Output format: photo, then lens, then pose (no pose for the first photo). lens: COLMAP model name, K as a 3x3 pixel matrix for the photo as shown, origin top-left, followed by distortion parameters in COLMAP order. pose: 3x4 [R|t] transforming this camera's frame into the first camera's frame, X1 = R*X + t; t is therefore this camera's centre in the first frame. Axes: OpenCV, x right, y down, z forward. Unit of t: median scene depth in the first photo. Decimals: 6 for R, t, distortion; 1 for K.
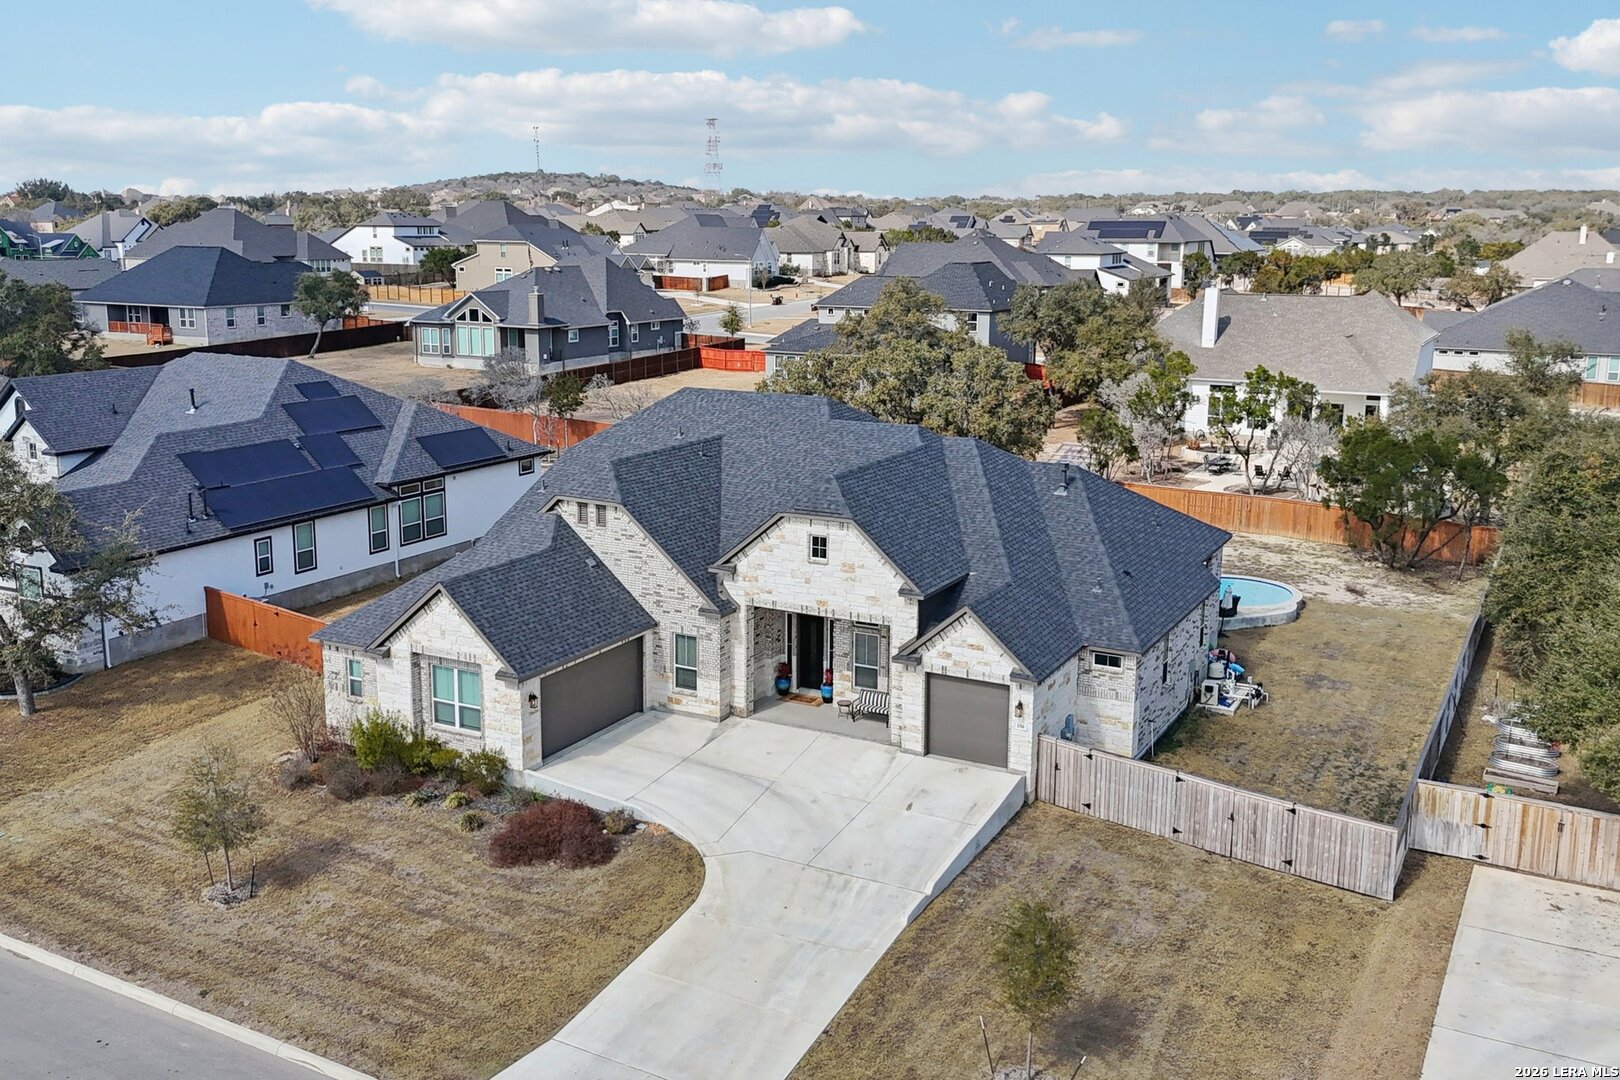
lens RADIAL K [[1472.0, 0, 802.8], [0, 1472.0, 542.6], [0, 0, 1]] dist [0.000181, 0.000000]
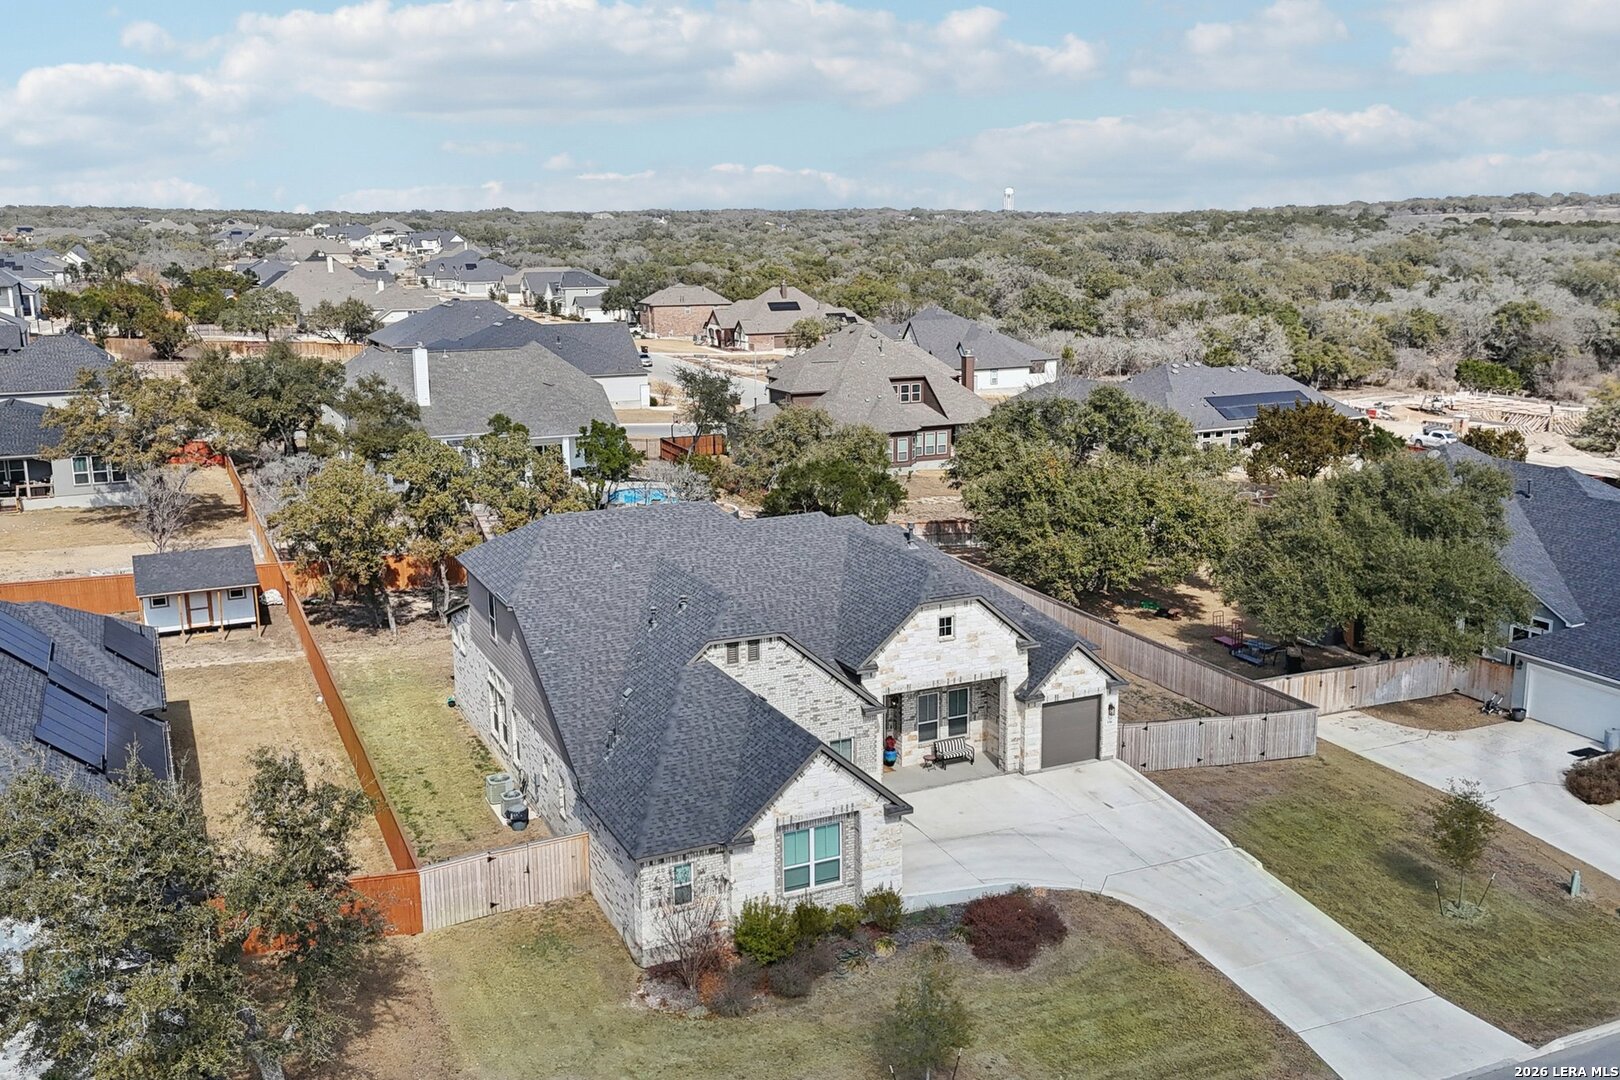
lens RADIAL K [[1472.0, 0, 801.4], [0, 1472.0, 539.0], [0, 0, 1]] dist [0.000181, 0.000000]
pose [[0.598339, -0.177436, 0.781349, -0.955071], [0.184910, 0.979427, 0.080817, -0.180201], [-0.779614, 0.096124, 0.618839, 0.374695]]
